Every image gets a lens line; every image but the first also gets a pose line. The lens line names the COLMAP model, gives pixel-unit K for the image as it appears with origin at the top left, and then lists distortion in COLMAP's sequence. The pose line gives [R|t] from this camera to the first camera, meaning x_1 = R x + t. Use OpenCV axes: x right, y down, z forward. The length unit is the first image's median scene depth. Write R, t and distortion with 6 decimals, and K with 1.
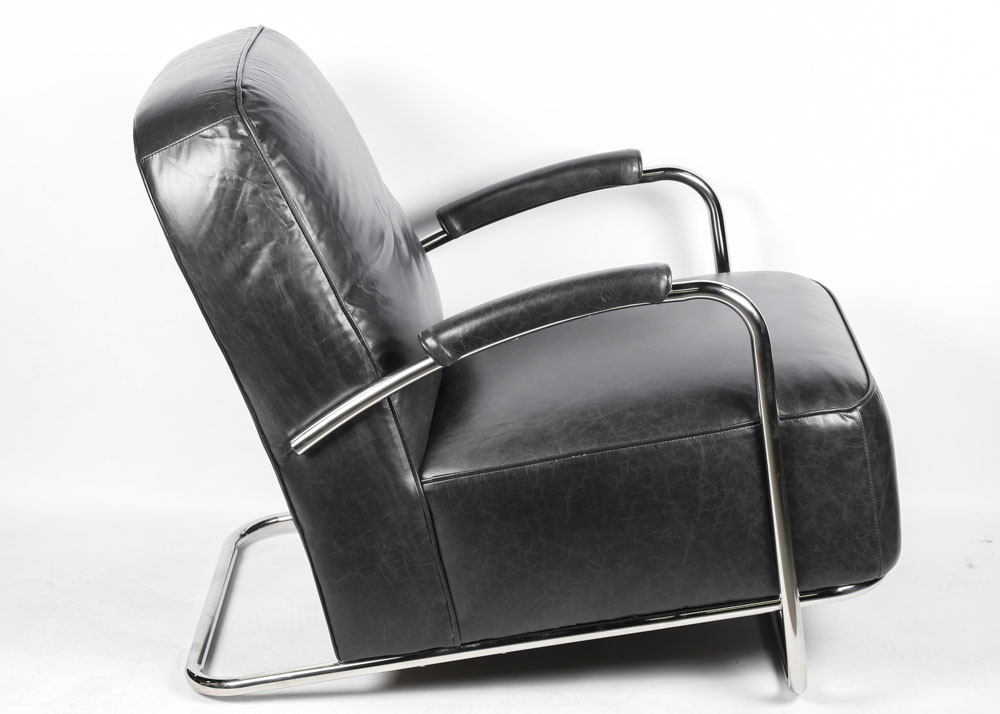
lens RADIAL K [[2062.9, 0, 500.9], [0, 2062.9, 357.0], [0, 0, 1]] dist [0.226631, 0.000000]
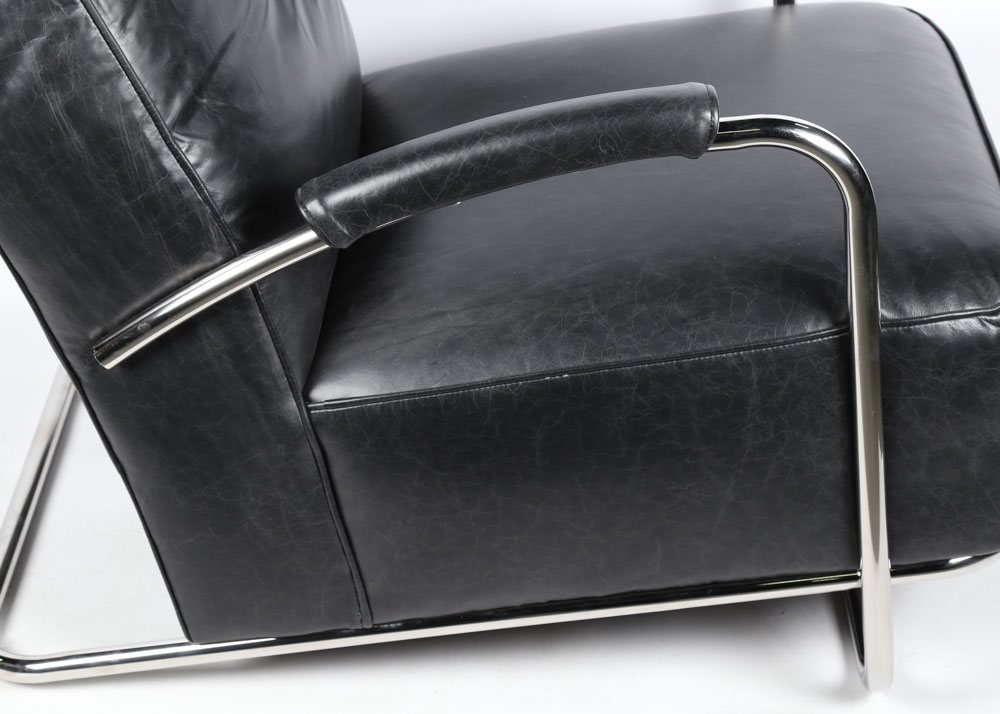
lens RADIAL K [[2062.9, 0, 497.7], [0, 2062.9, 356.5], [0, 0, 1]] dist [0.226631, 0.000000]
pose [[0.999878, 0.015283, 0.003267, 0.017683], [-0.015623, 0.971996, 0.234480, -0.104986], [0.000408, -0.234502, 0.972116, 0.389109]]
